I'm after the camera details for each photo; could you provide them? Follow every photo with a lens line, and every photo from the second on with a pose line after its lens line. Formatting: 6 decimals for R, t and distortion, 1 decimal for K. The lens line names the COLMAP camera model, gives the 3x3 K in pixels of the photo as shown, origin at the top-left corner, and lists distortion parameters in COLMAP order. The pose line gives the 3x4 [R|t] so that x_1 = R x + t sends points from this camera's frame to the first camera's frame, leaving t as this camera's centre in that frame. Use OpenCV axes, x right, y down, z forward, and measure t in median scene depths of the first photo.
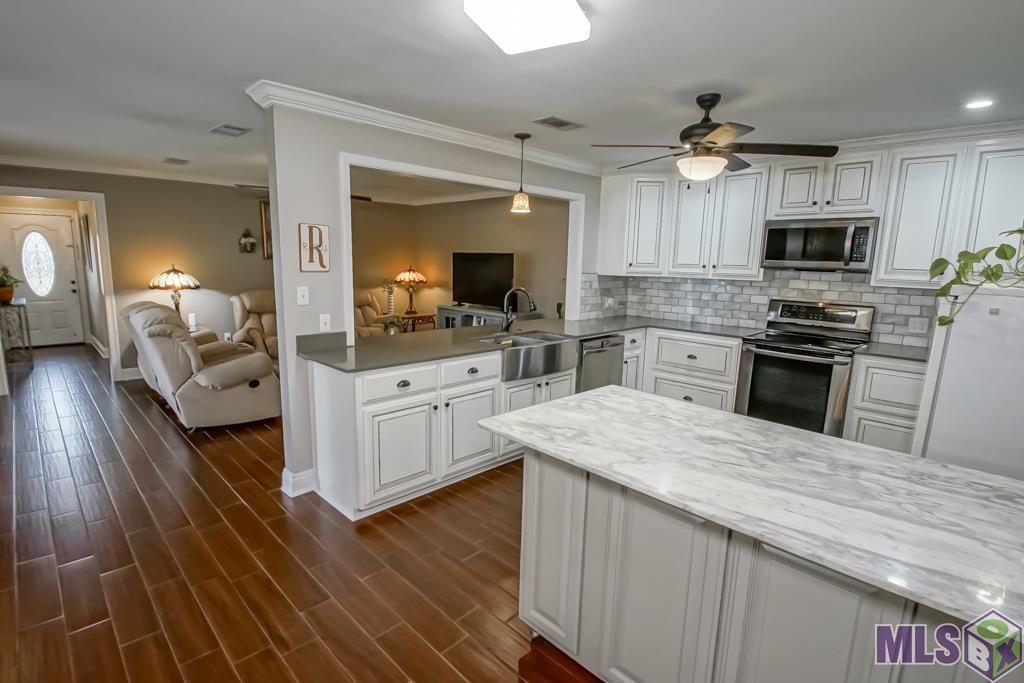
lens RADIAL K [[492.9, 0, 488.6], [0, 492.9, 339.8], [0, 0, 1]] dist [-0.004799, -0.001317]
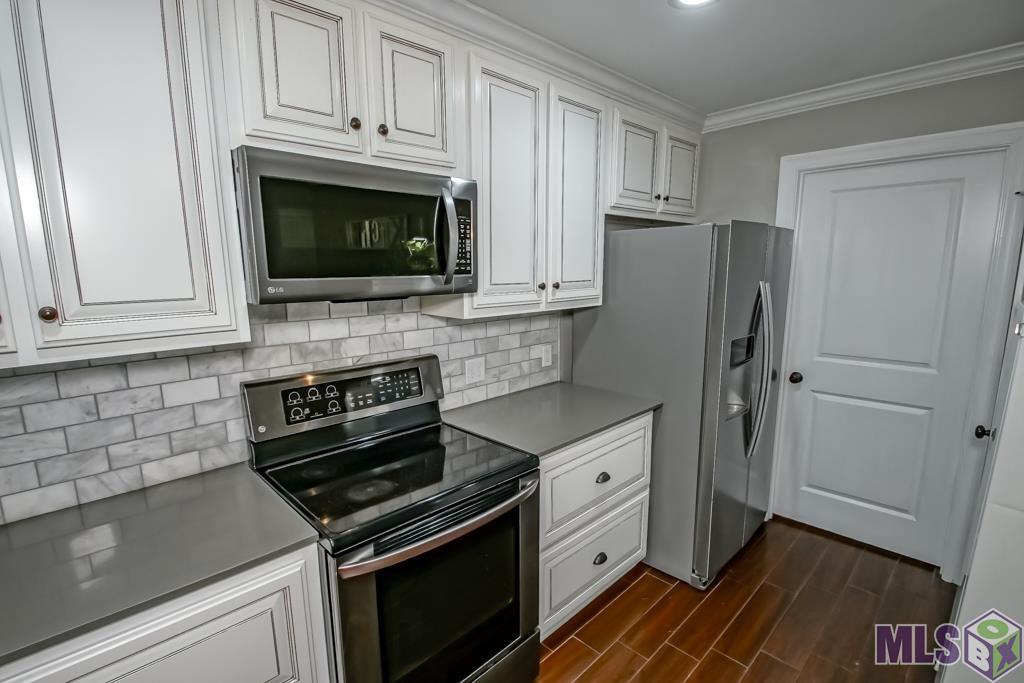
lens RADIAL K [[480.5, 0, 514.8], [0, 480.5, 352.3], [0, 0, 1]] dist [-0.000678, -0.000307]
pose [[-0.009032, -0.201460, 0.979455, 0.237464], [0.169548, 0.965004, 0.200052, -0.143932], [-0.985481, 0.167872, 0.025441, 0.803790]]
